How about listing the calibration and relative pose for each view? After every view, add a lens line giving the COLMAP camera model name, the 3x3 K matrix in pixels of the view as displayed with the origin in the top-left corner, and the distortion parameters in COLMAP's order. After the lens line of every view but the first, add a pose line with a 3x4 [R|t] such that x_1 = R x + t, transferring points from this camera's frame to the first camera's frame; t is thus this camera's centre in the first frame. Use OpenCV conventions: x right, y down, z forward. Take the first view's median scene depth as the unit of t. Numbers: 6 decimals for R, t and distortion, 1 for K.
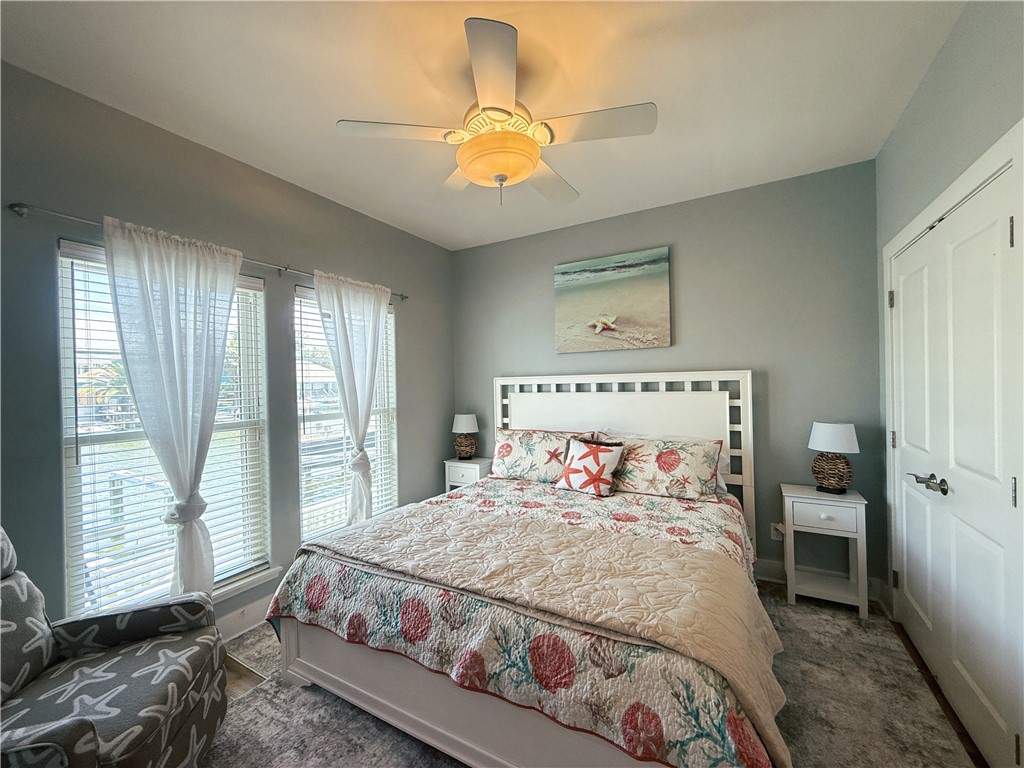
lens RADIAL K [[410.6, 0, 510.9], [0, 410.6, 384.8], [0, 0, 1]] dist [-0.000497, 0.000280]
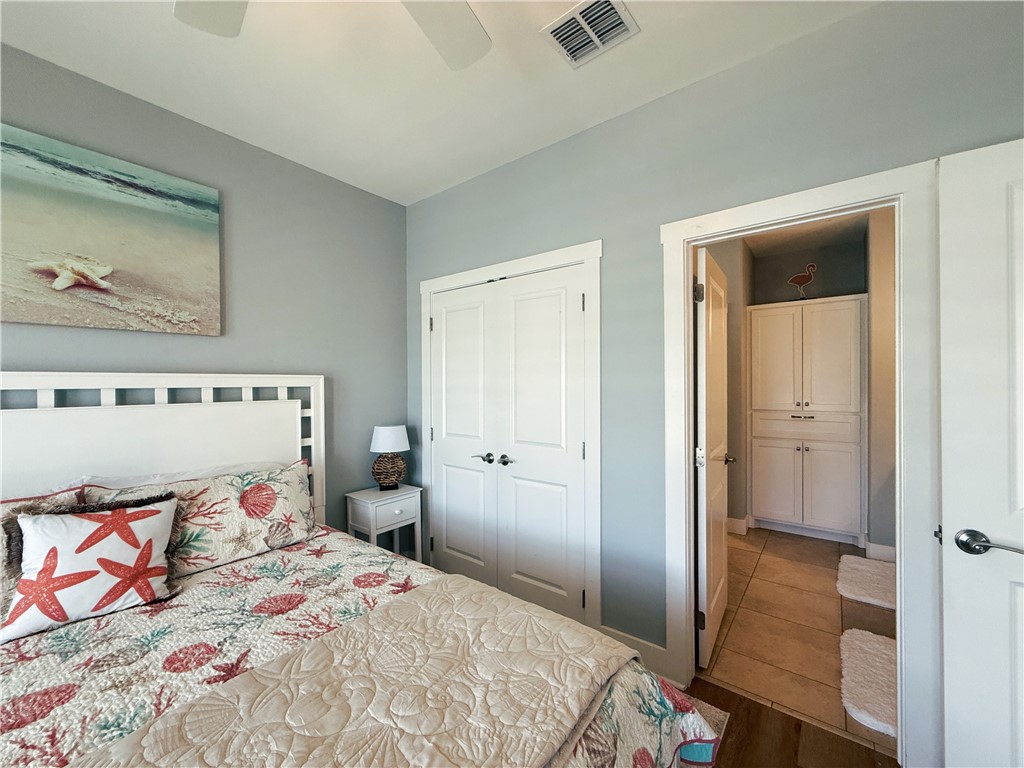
lens RADIAL K [[410.6, 0, 510.8], [0, 410.6, 384.8], [0, 0, 1]] dist [-0.000497, 0.000280]
pose [[0.144842, 0.018214, 0.989287, -0.239929], [0.008871, 0.999766, -0.019706, 0.005907], [-0.989415, 0.011630, 0.144646, 0.461221]]
